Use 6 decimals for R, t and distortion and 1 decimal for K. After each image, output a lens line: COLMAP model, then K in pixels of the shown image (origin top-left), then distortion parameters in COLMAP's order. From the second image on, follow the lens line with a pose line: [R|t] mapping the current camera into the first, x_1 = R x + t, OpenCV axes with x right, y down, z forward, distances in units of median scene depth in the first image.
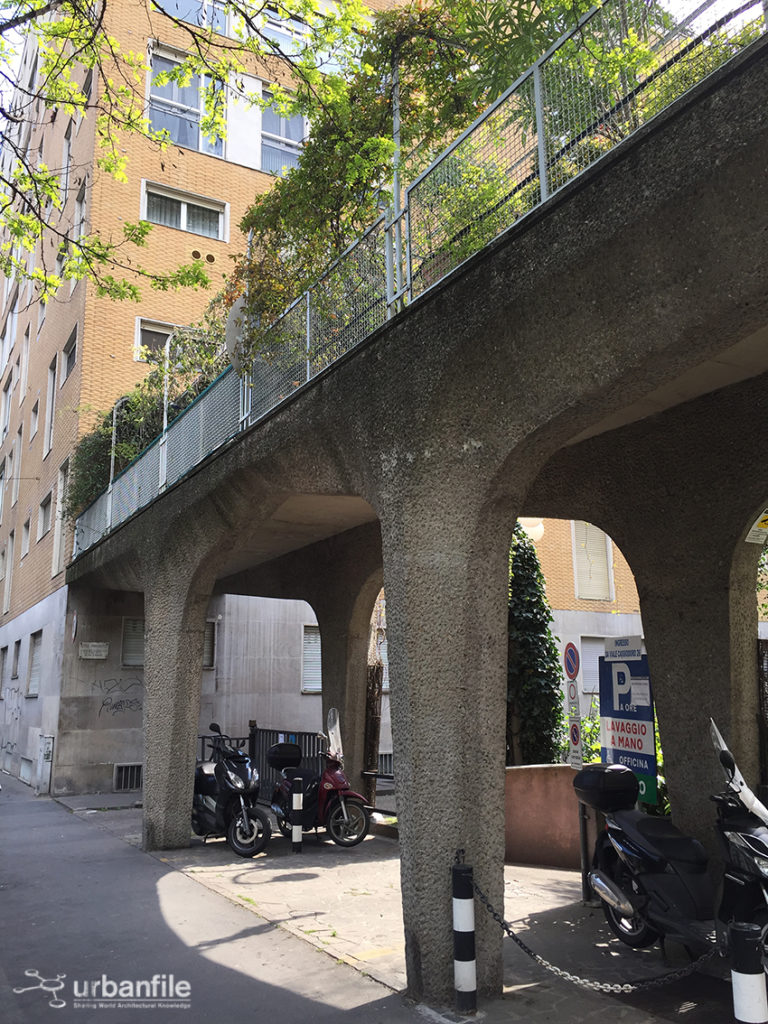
lens RADIAL K [[885.3, 0, 384.0], [0, 885.3, 512.0], [0, 0, 1]] dist [0.015602, 0.008690]
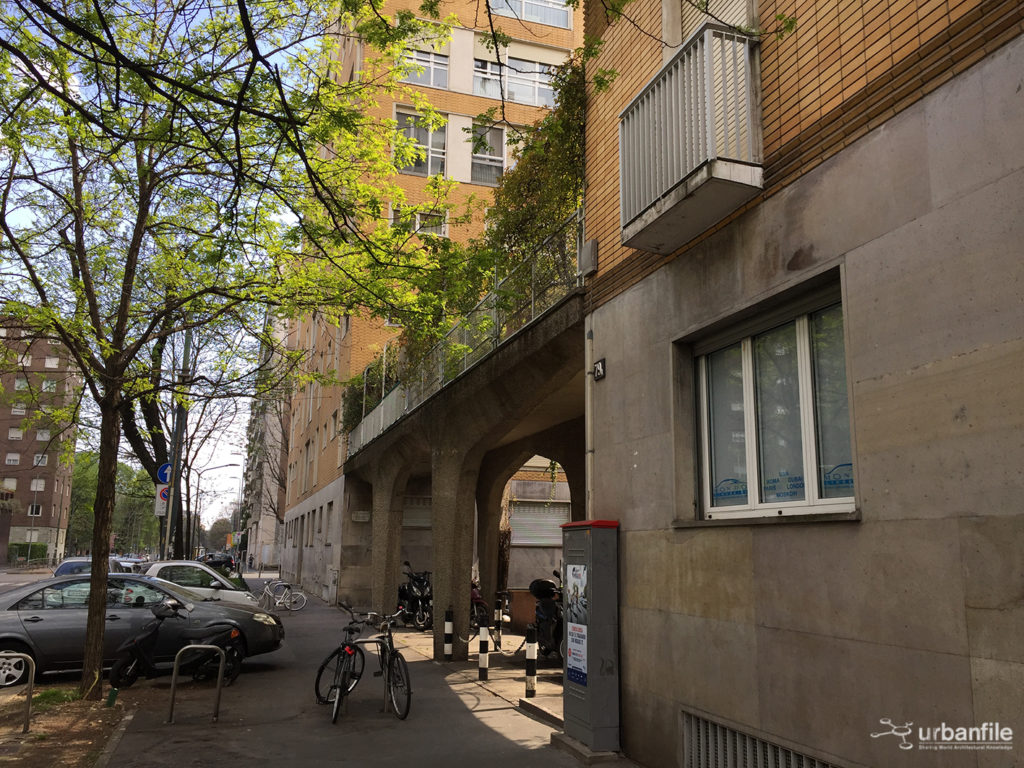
lens RADIAL K [[885.3, 0, 512.0], [0, 885.3, 384.0], [0, 0, 1]] dist [0.015602, 0.008690]
pose [[0.979954, -0.014512, -0.198697, 0.258629], [0.018360, 0.999678, 0.017537, -0.104205], [0.198378, -0.020834, 0.979904, -0.496994]]
